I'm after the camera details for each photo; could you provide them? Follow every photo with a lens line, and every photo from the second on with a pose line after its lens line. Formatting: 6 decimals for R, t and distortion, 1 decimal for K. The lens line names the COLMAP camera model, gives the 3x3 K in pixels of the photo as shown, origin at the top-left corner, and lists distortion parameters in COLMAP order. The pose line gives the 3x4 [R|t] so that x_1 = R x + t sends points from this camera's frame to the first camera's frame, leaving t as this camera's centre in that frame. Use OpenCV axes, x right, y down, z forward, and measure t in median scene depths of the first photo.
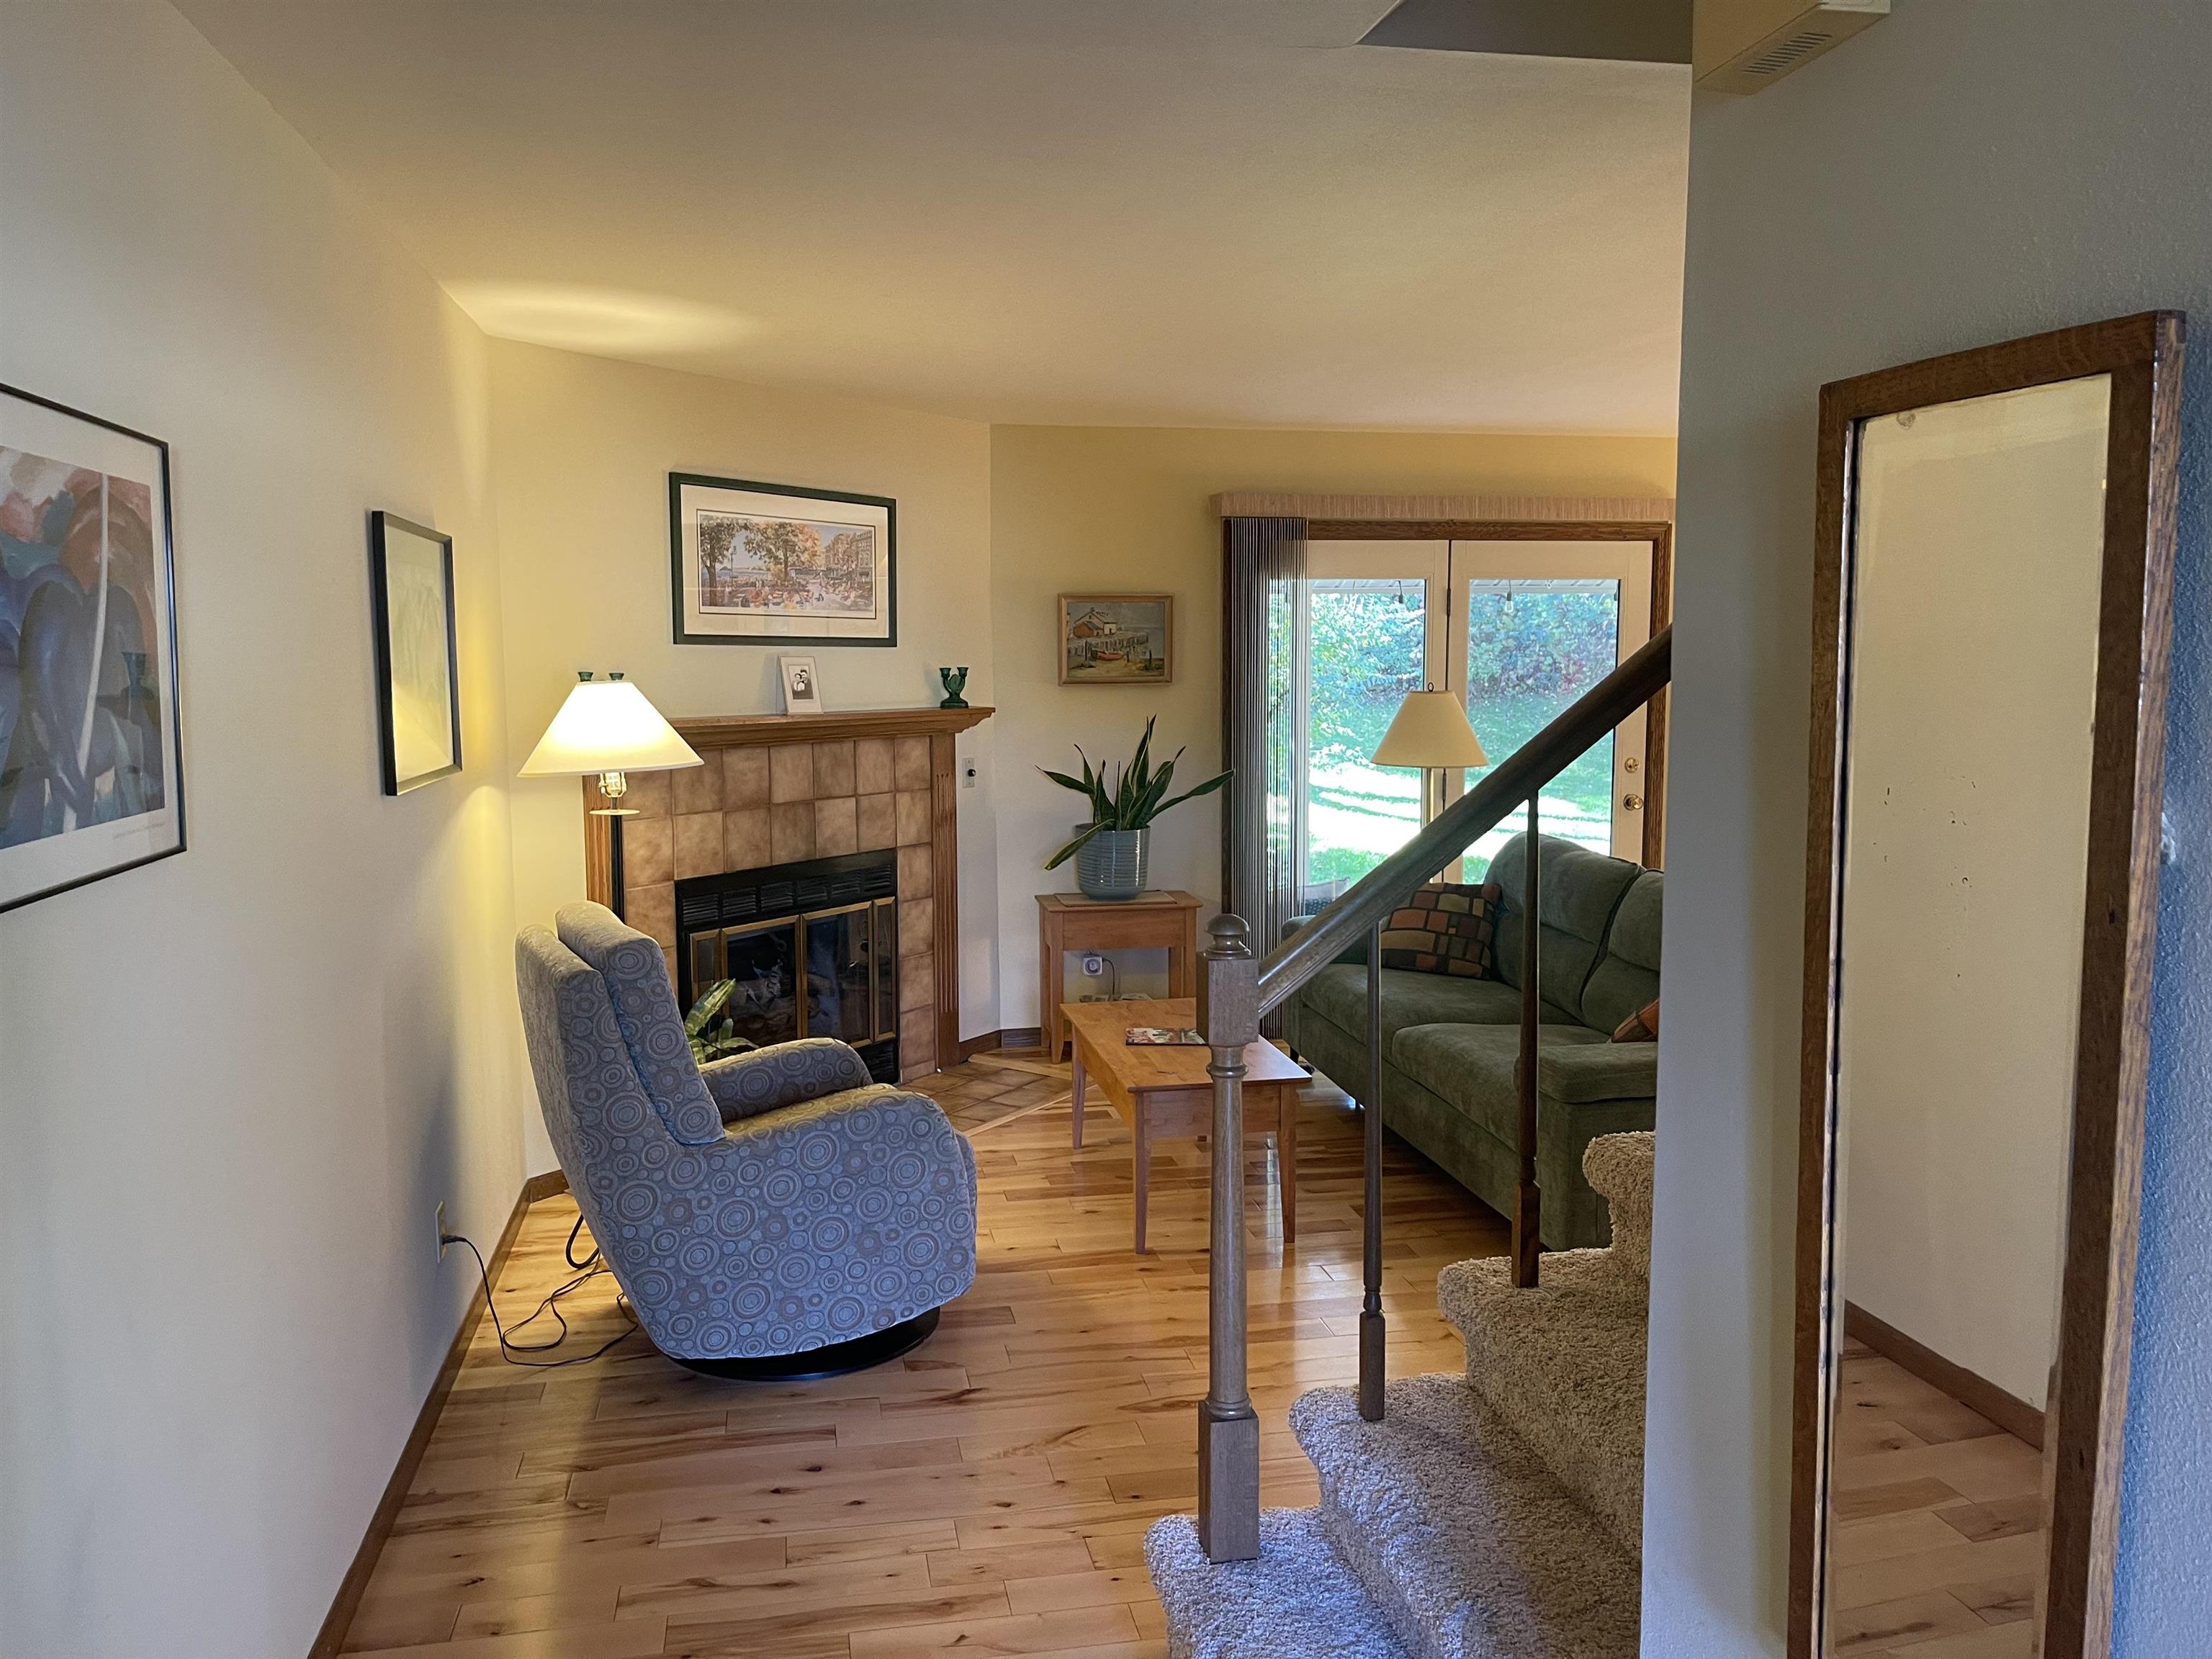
lens RADIAL K [[1656.8, 0, 1101.2], [0, 1656.8, 830.0], [0, 0, 1]] dist [0.057502, -0.050739]
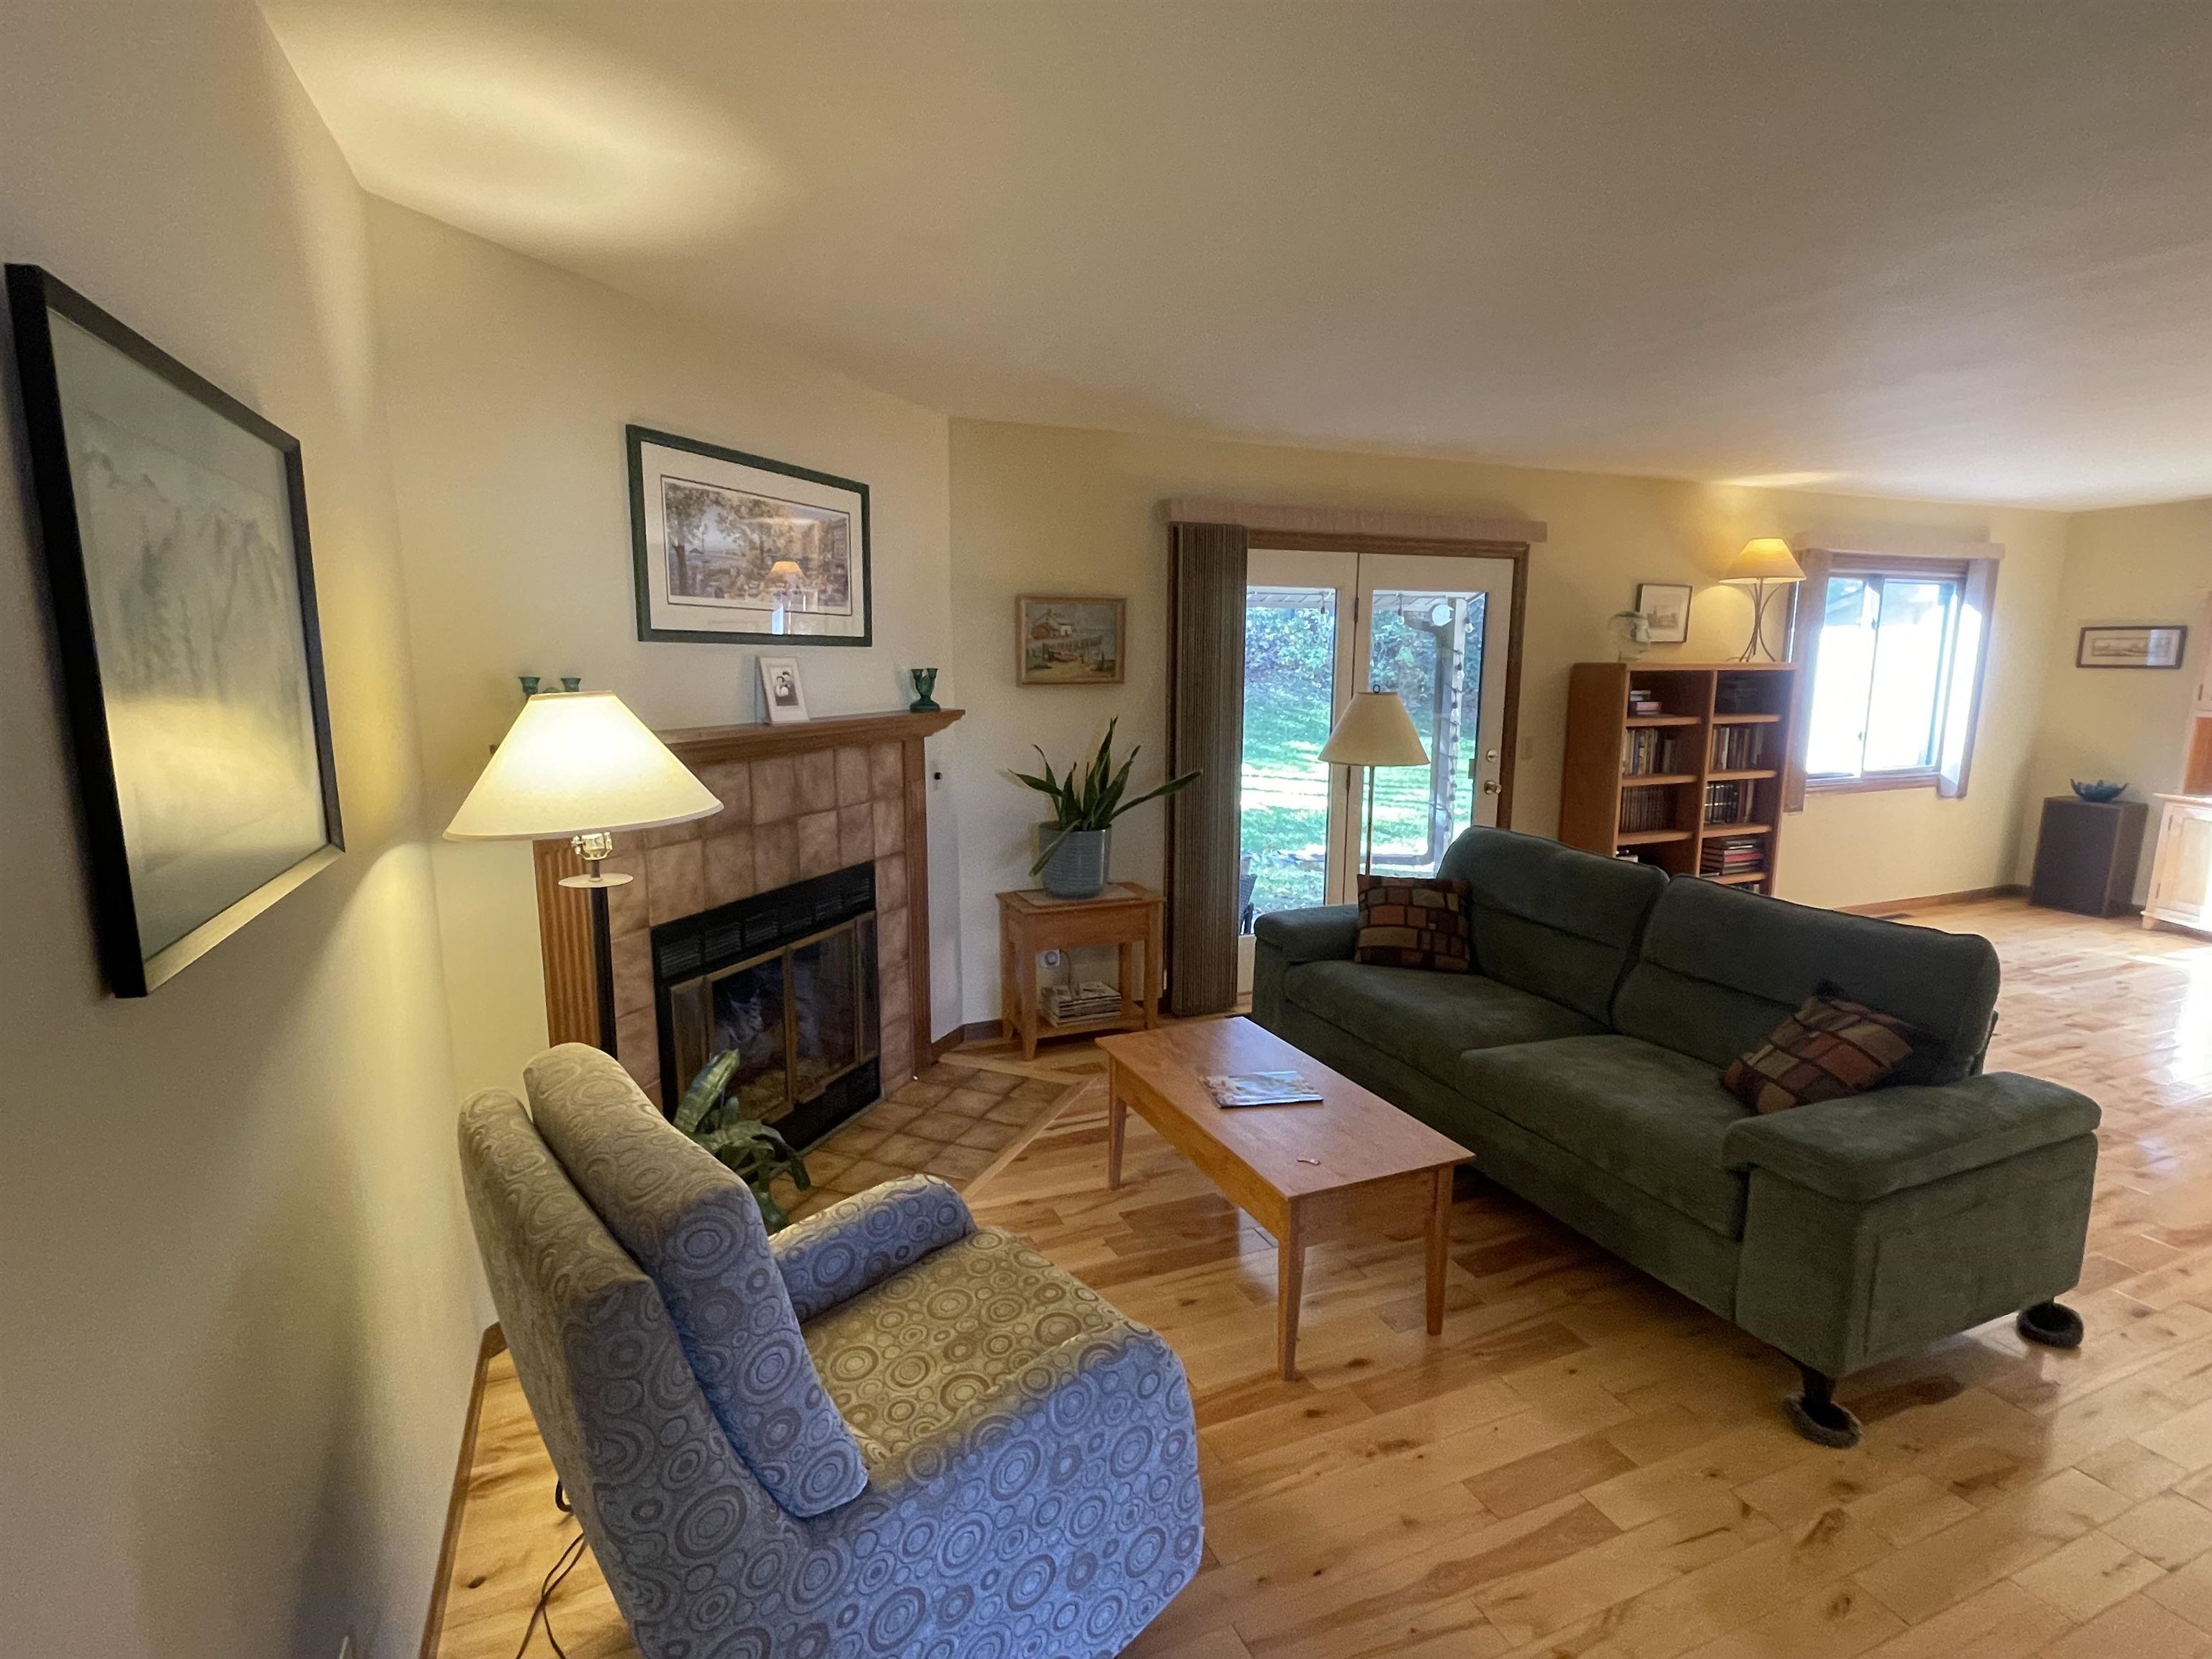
lens RADIAL K [[1091.5, 0, 1088.2], [0, 1091.5, 837.2], [0, 0, 1]] dist [0.003455, -0.002651]
pose [[0.978567, -0.028458, 0.203955, -0.135578], [0.016223, 0.997981, 0.061410, -0.039967], [-0.205291, -0.056785, 0.977052, 0.377421]]
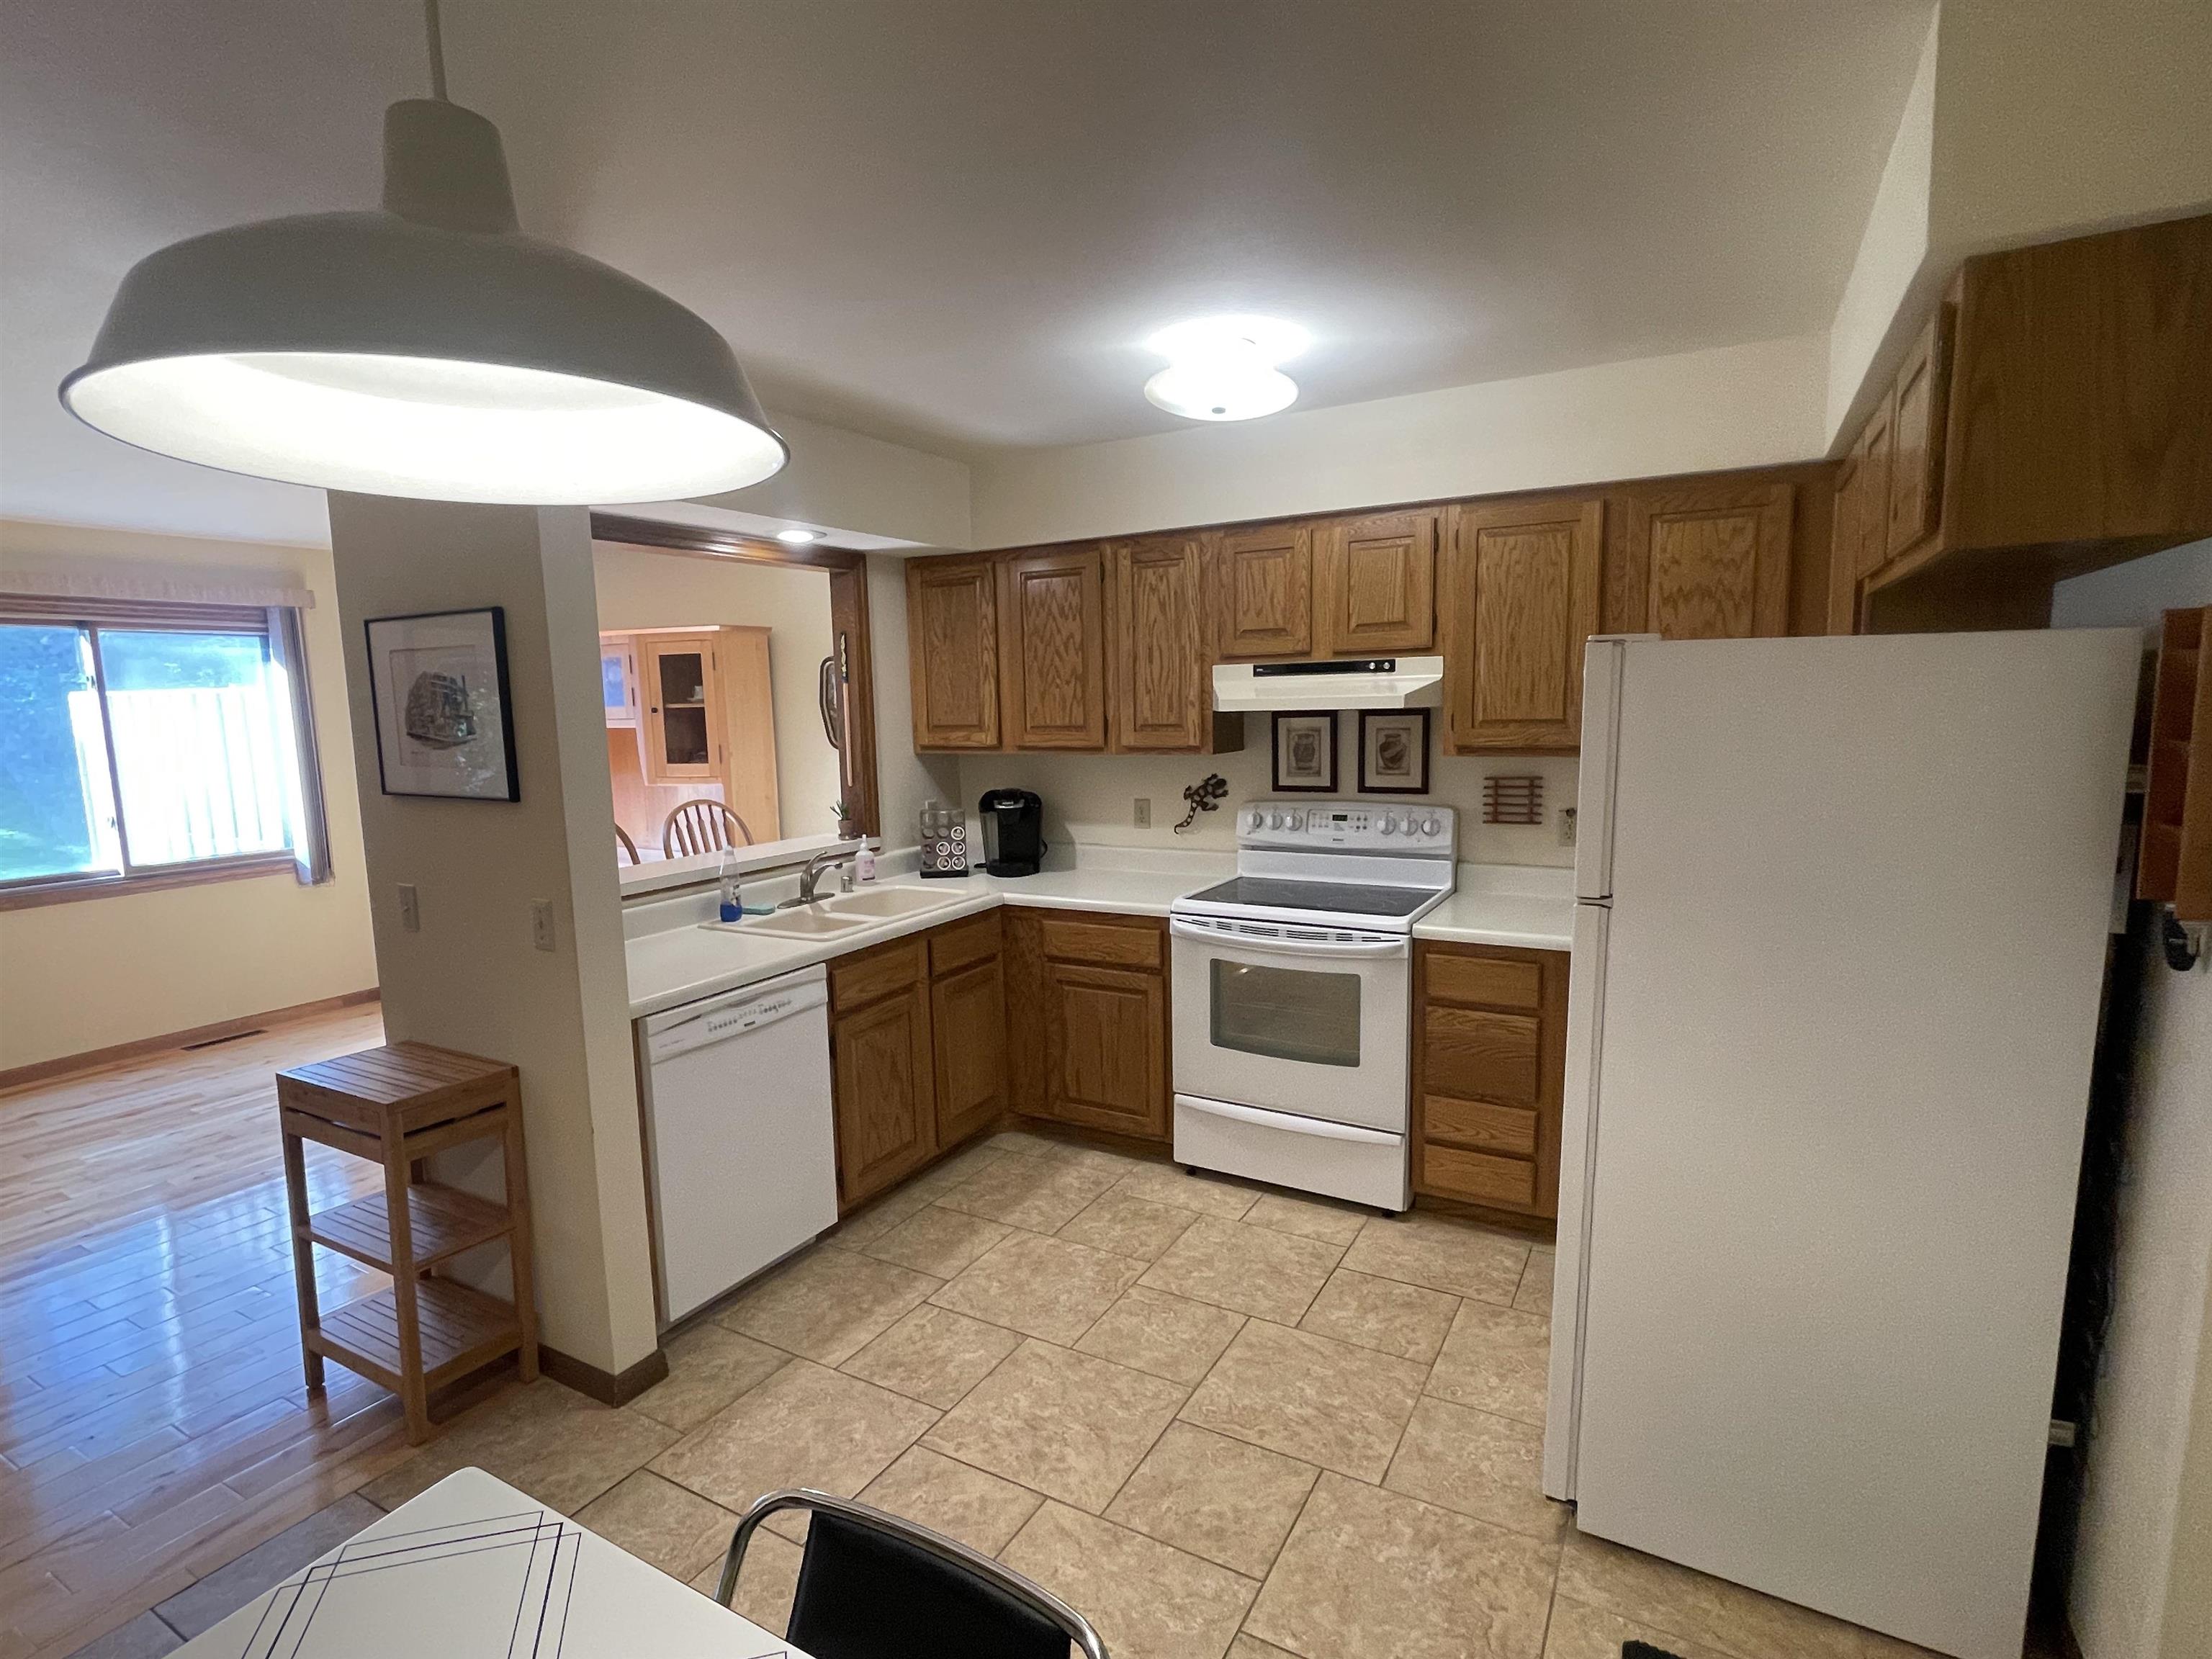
lens RADIAL K [[1091.5, 0, 1076.8], [0, 1091.5, 847.2], [0, 0, 1]] dist [0.003455, -0.002651]
pose [[0.658352, -0.114417, 0.743964, 0.713547], [0.102844, 0.992784, 0.061675, -0.018244], [-0.745651, 0.035909, 0.665368, 0.151688]]
